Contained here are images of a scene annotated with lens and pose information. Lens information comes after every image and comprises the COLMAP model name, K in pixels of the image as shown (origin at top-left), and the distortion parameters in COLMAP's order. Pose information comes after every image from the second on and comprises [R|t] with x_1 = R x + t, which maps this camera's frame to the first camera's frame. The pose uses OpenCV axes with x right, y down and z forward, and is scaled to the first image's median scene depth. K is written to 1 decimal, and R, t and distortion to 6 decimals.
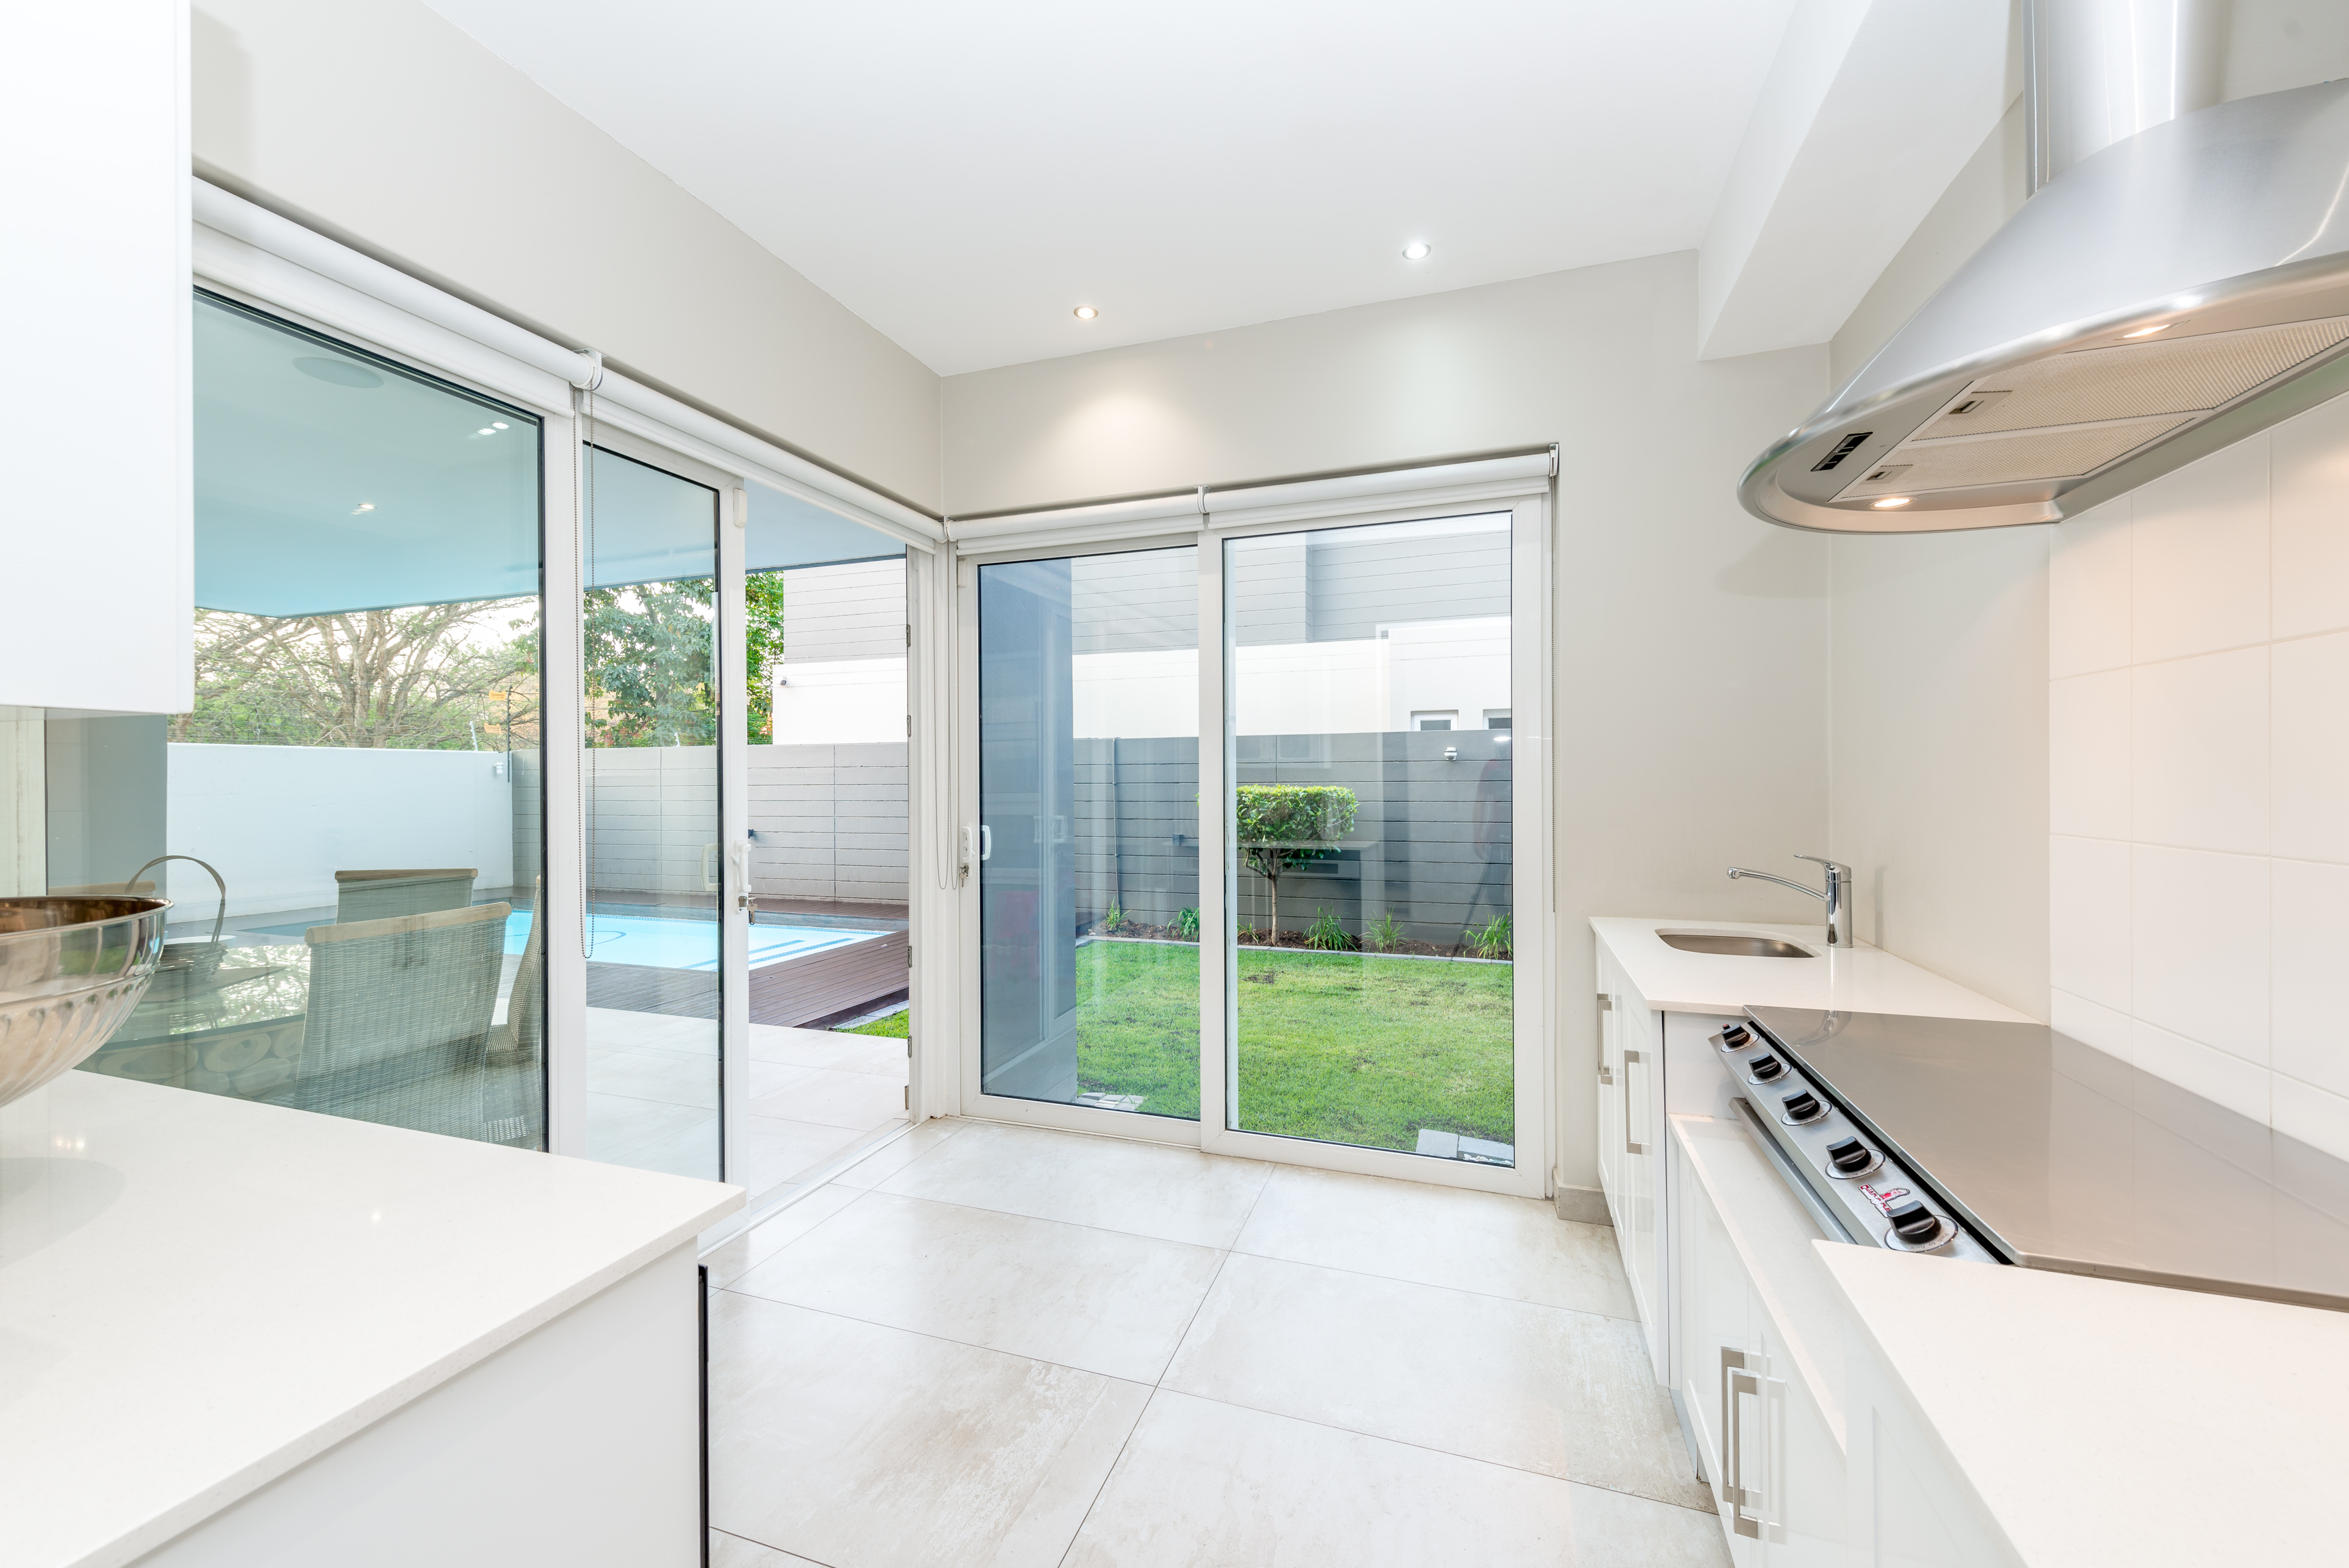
lens RADIAL K [[921.5, 0, 1172.4], [0, 921.5, 779.8], [0, 0, 1]] dist [0.013488, 0.000122]
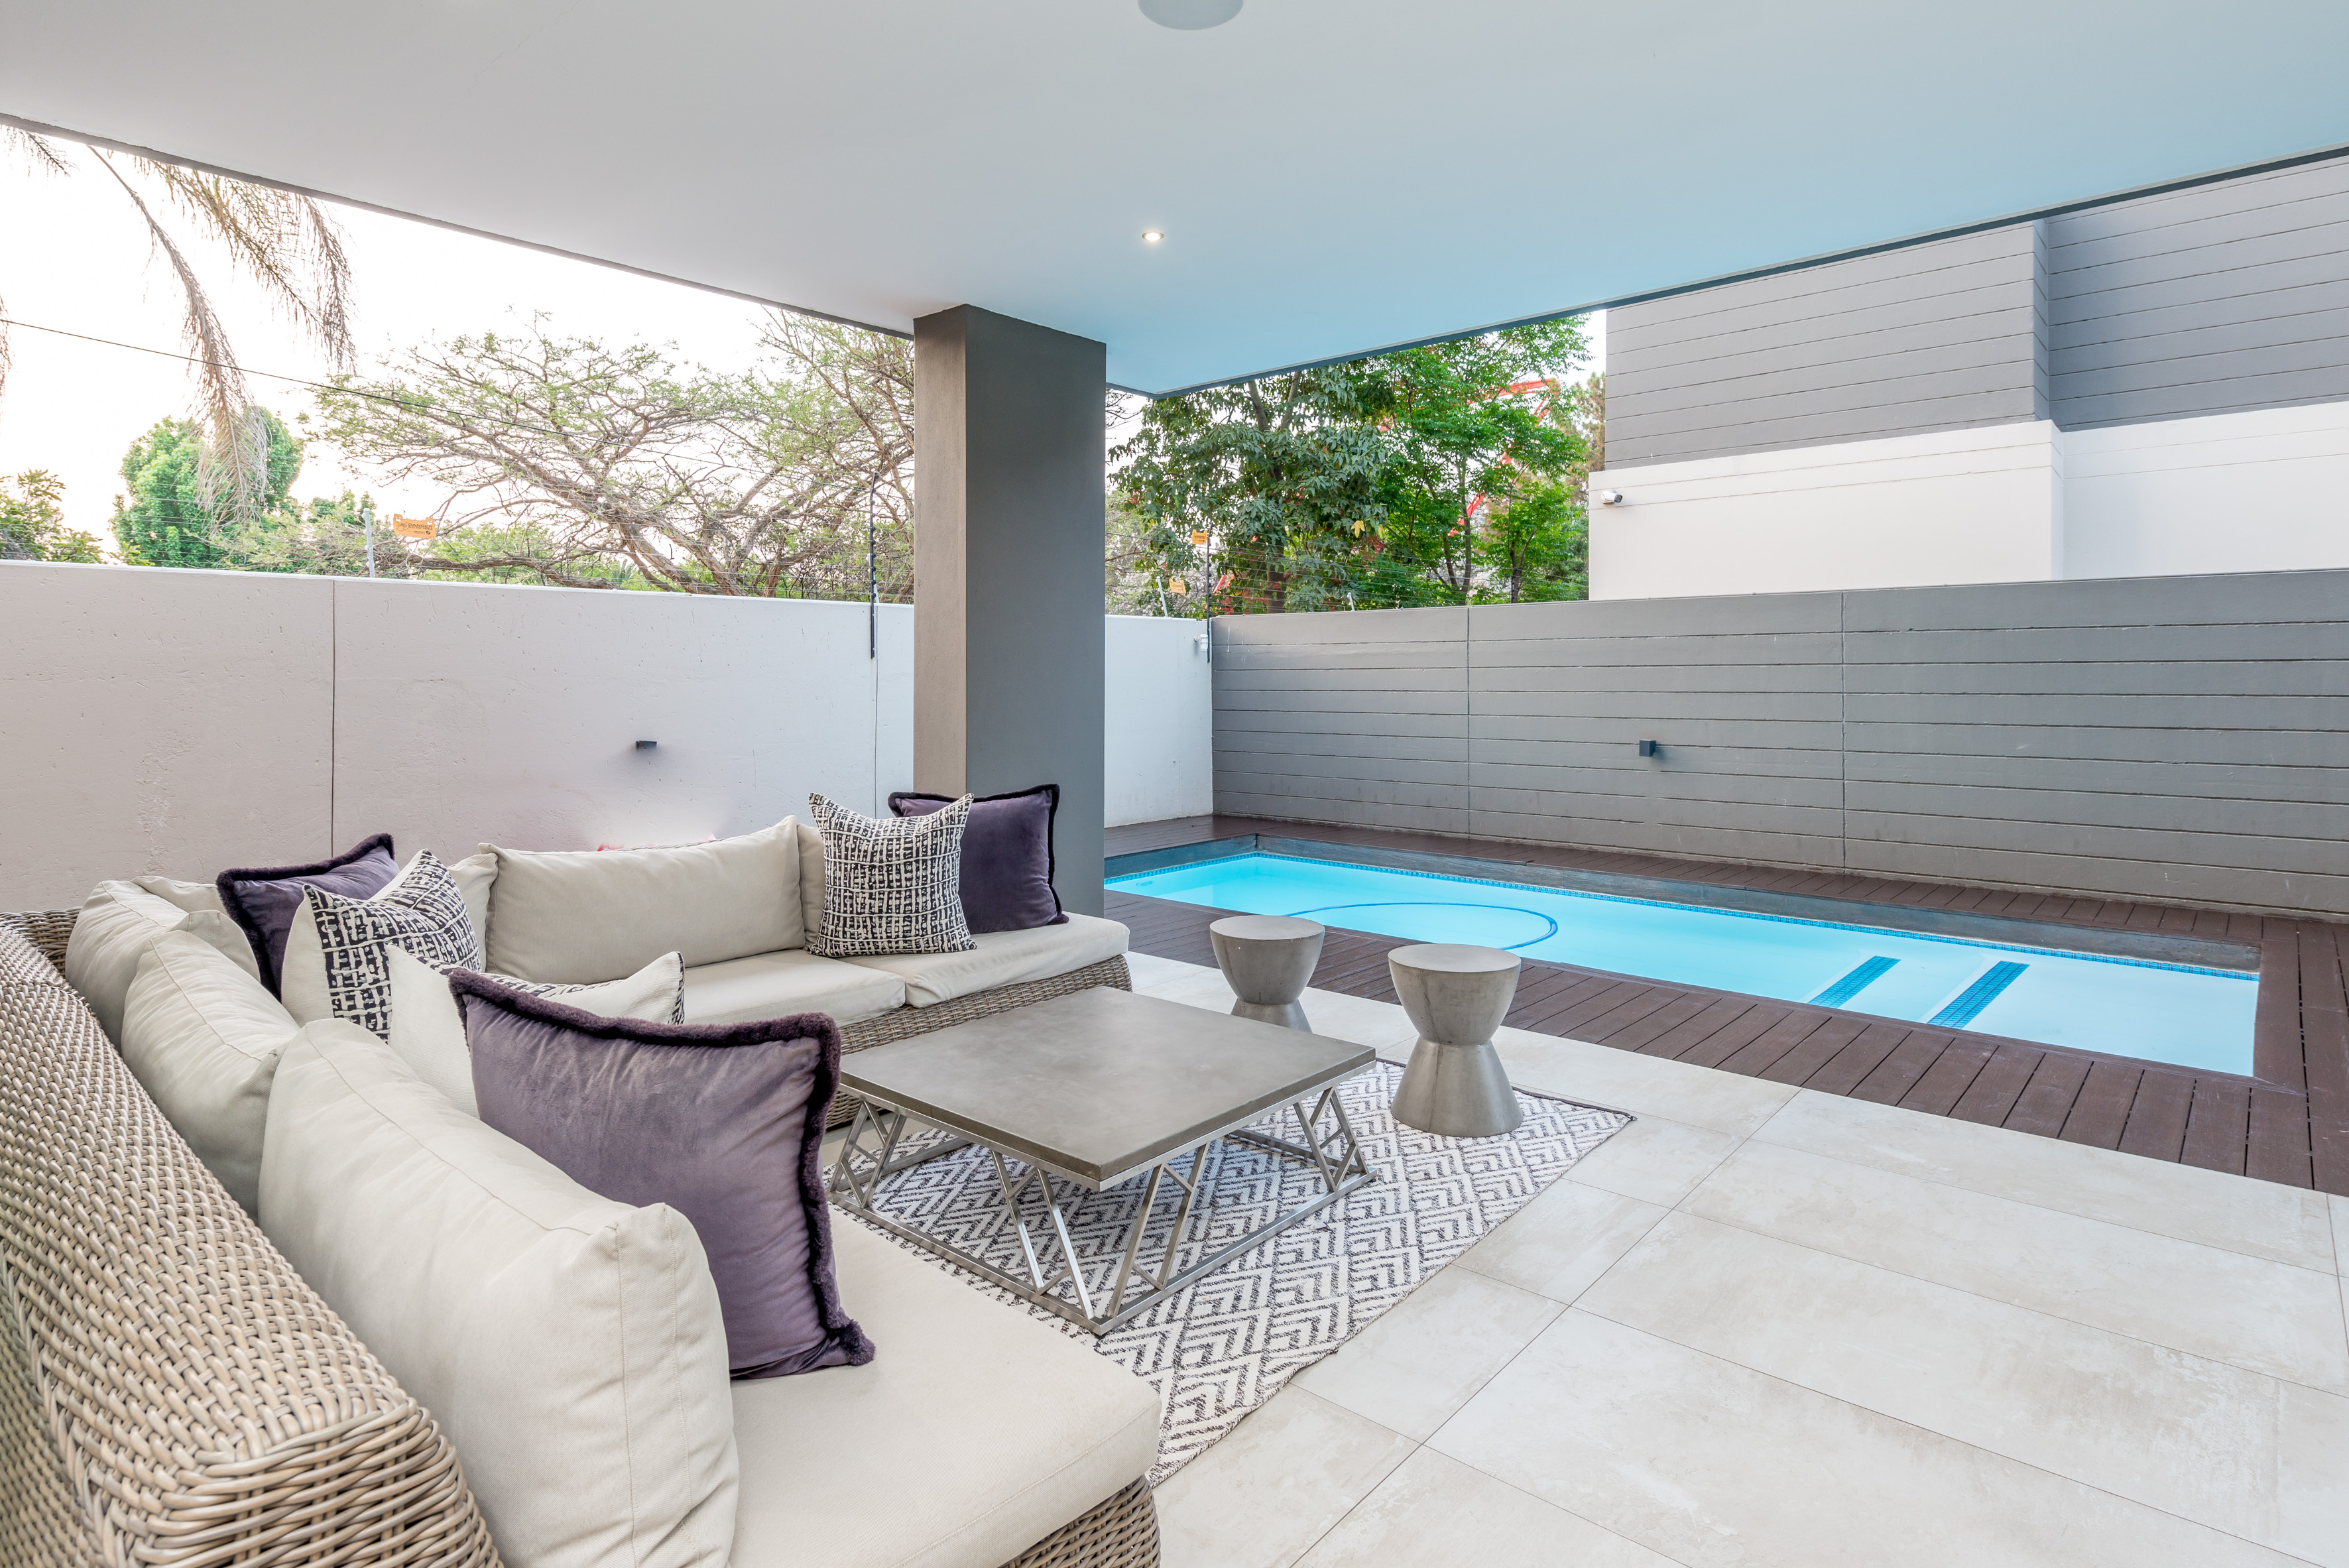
lens RADIAL K [[1226.9, 0, 1178.7], [0, 1226.9, 670.7], [0, 0, 1]] dist [0.005779, -0.000399]
pose [[0.929794, 0.002631, -0.368072, -0.359590], [-0.003484, 0.999993, -0.001653, 0.009135], [0.368065, 0.002819, 0.929796, 0.130687]]
